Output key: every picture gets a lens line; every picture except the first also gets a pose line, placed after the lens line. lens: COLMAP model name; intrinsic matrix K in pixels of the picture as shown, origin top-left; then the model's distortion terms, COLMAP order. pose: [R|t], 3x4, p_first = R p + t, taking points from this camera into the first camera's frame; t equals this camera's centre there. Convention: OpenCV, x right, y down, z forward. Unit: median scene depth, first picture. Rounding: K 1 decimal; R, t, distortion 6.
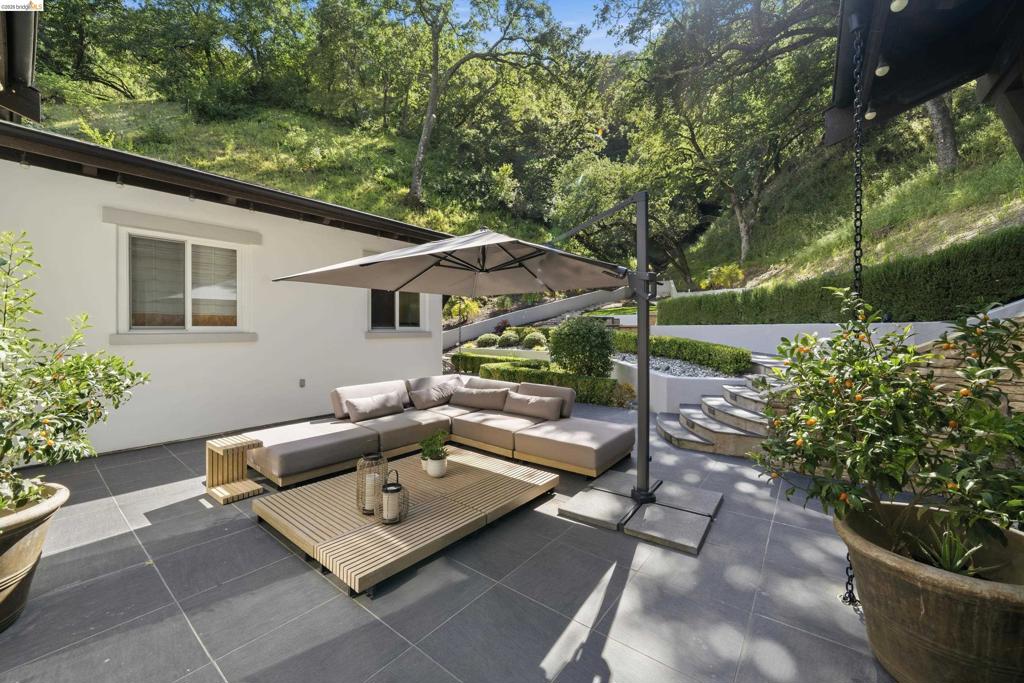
lens RADIAL K [[402.6, 0, 490.9], [0, 402.6, 344.7], [0, 0, 1]] dist [-0.000460, 0.000029]
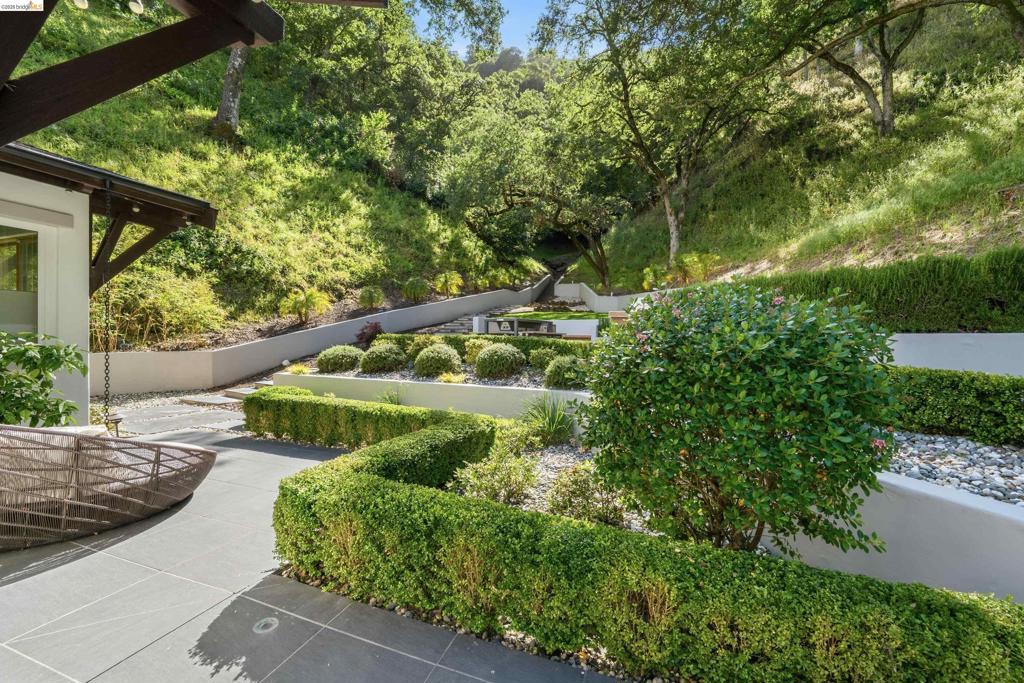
lens RADIAL K [[402.6, 0, 490.9], [0, 402.6, 344.7], [0, 0, 1]] dist [-0.000460, 0.000029]
pose [[0.947764, 0.012807, 0.318716, 0.008012], [-0.004103, 0.999600, -0.027964, -0.011157], [-0.318947, 0.025196, 0.947438, 0.344174]]
